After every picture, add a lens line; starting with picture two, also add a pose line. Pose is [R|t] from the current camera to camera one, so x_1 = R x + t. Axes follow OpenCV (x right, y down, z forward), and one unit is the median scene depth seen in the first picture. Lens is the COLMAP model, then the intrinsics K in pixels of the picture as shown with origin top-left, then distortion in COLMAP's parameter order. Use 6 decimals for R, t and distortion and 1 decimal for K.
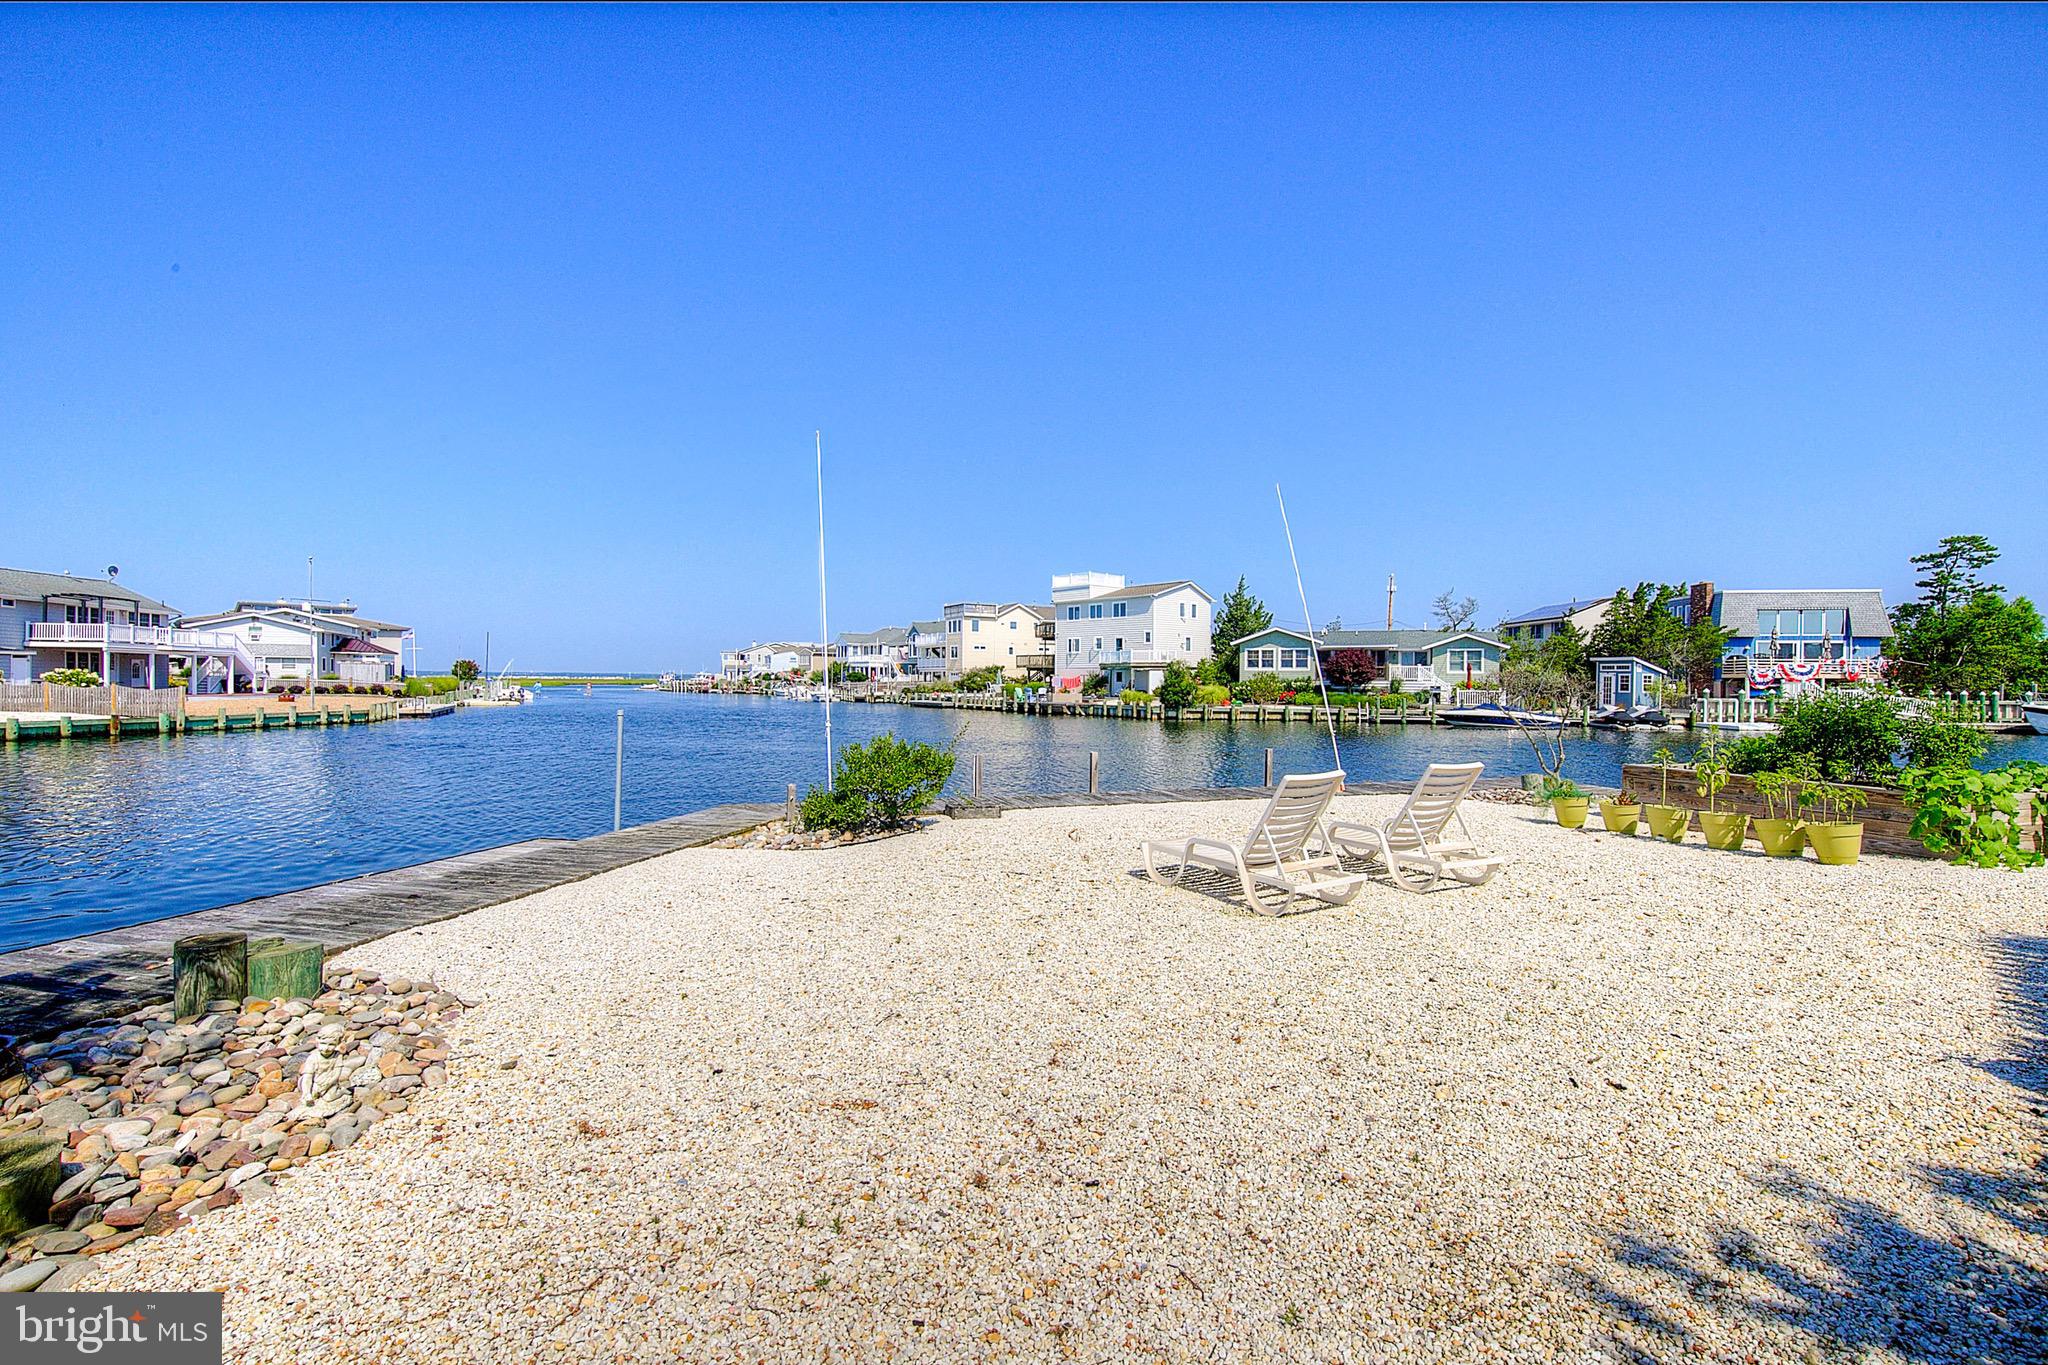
lens RADIAL K [[909.8, 0, 1025.0], [0, 909.8, 687.8], [0, 0, 1]] dist [0.021231, -0.009426]
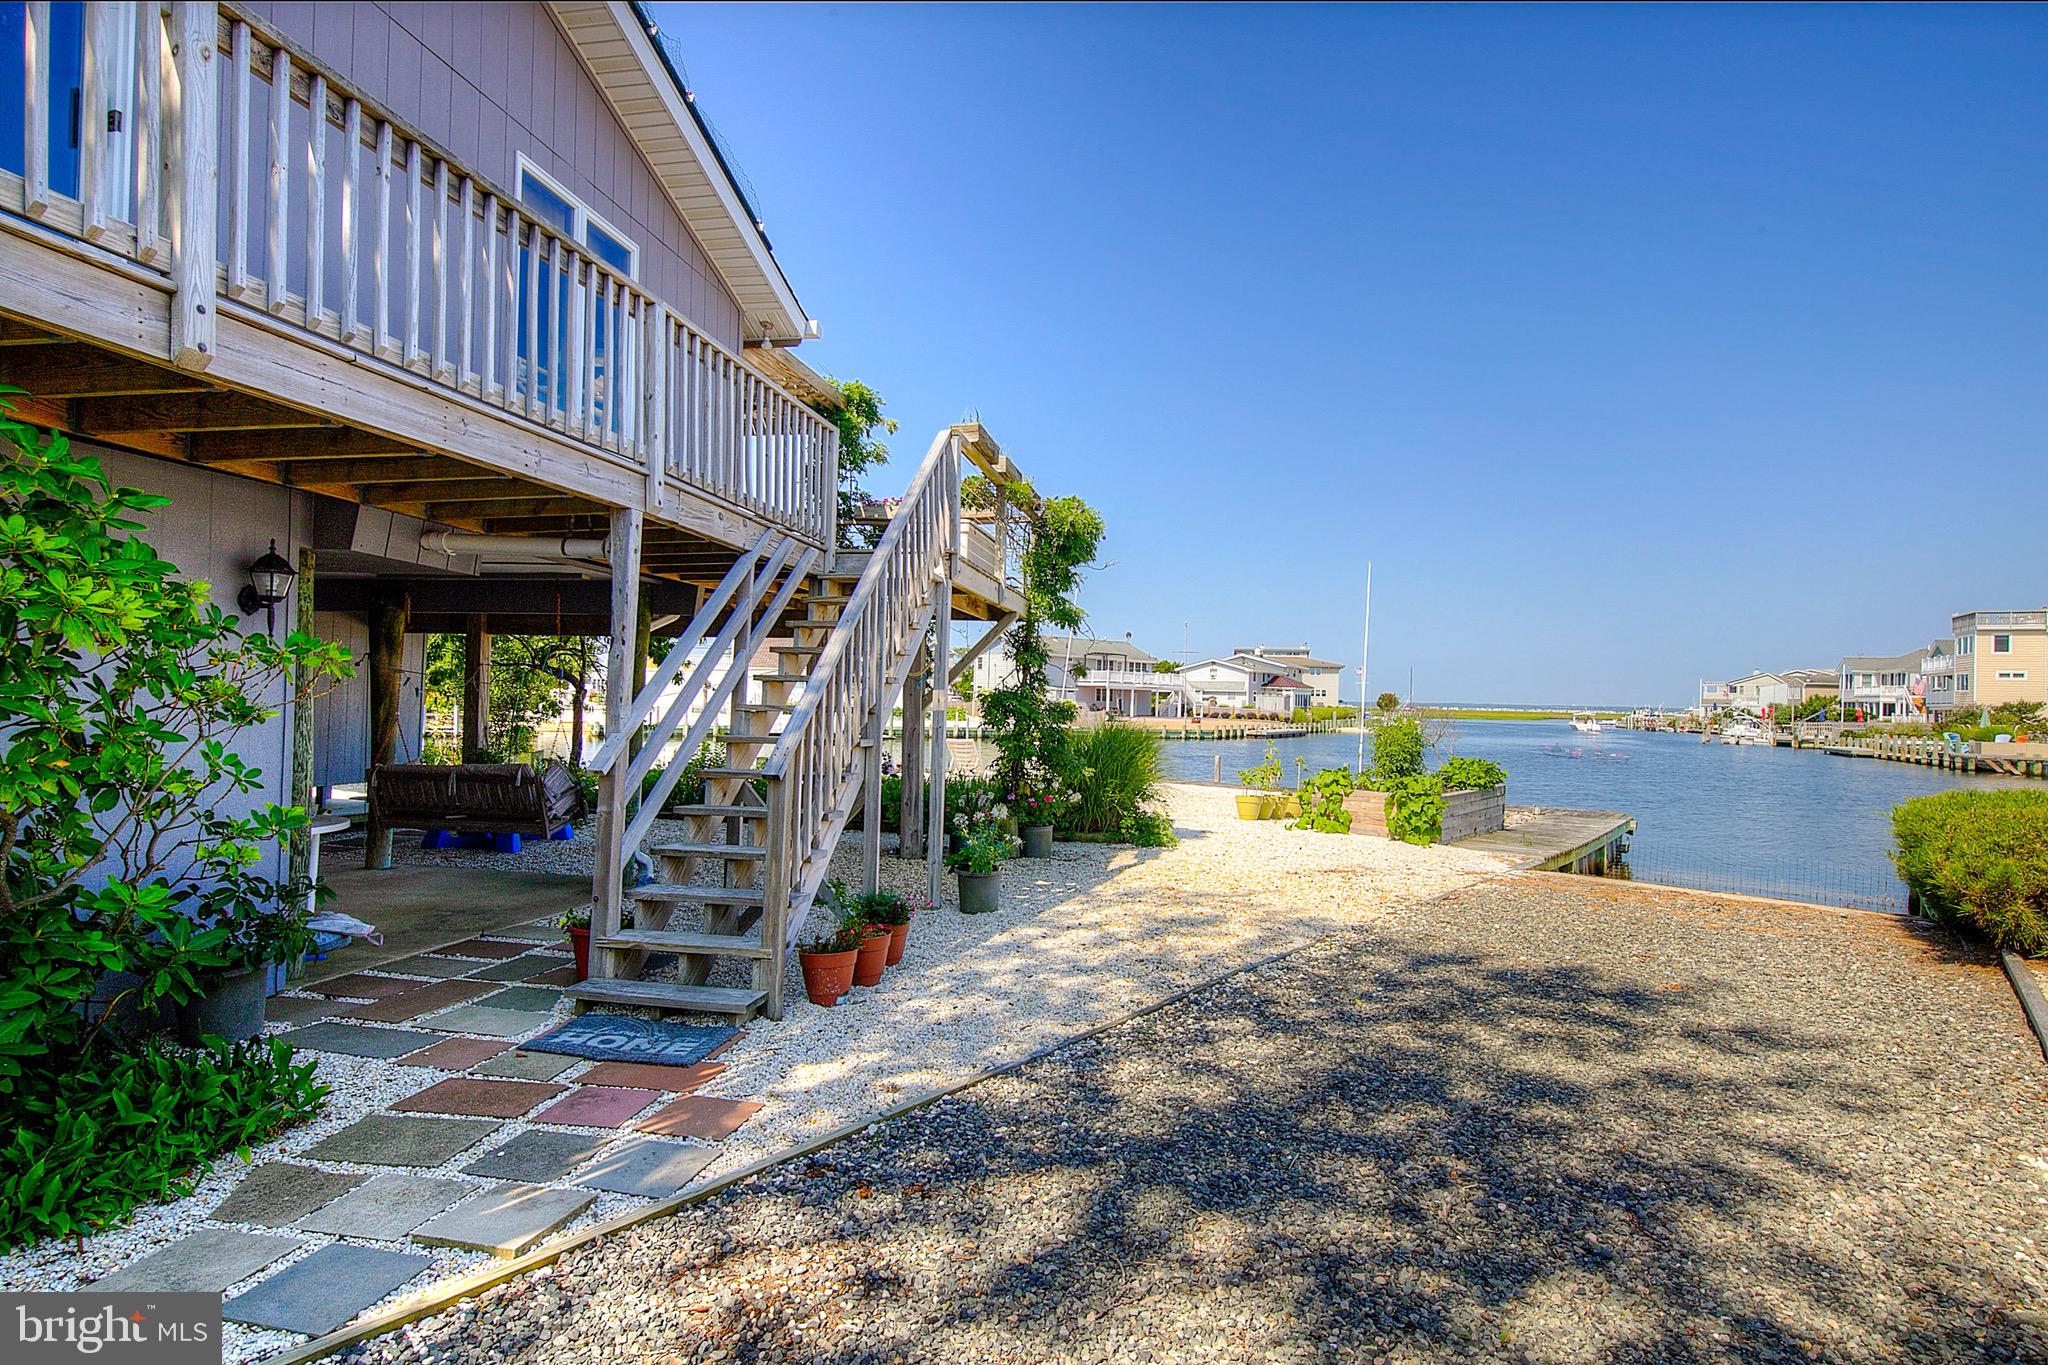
lens RADIAL K [[1000.5, 0, 1024.1], [0, 1000.5, 687.9], [0, 0, 1]] dist [0.023177, -0.009143]
pose [[0.542801, -0.003675, -0.839854, 0.285496], [-0.025411, 0.999461, -0.020797, -0.000292], [0.839477, 0.032630, 0.542414, -0.044666]]
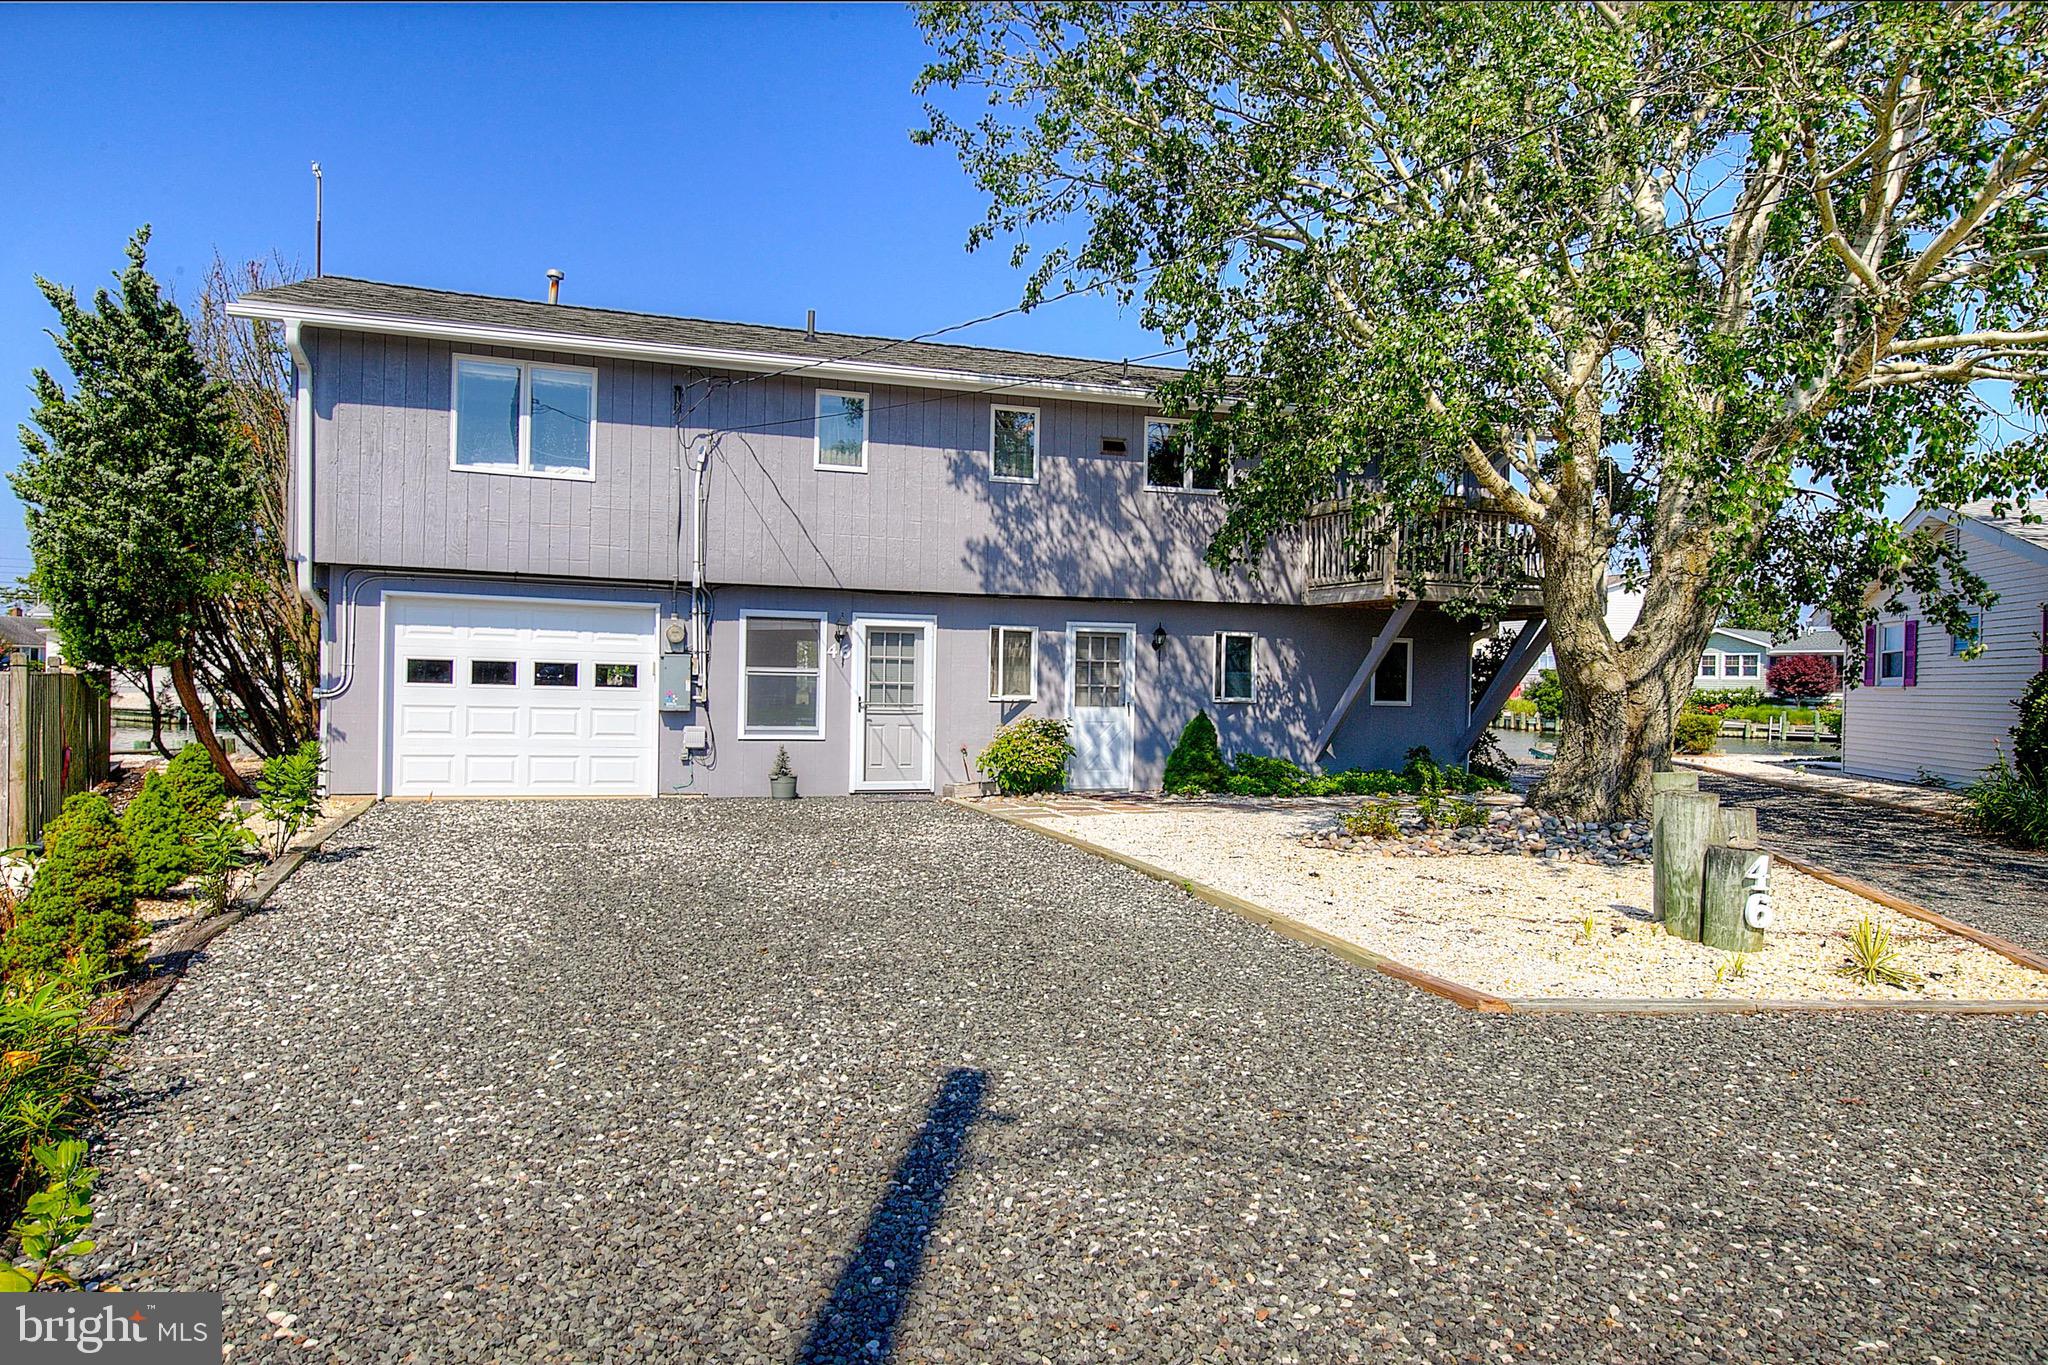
lens RADIAL K [[1303.0, 0, 1024.0], [0, 1303.0, 682.5], [0, 0, 1]] dist [0.015509, -0.001002]
pose [[0.882904, 0.008775, -0.469472, 0.274731], [-0.014635, 0.999854, -0.008835, 0.004161], [0.469326, 0.014671, 0.882903, -0.377059]]
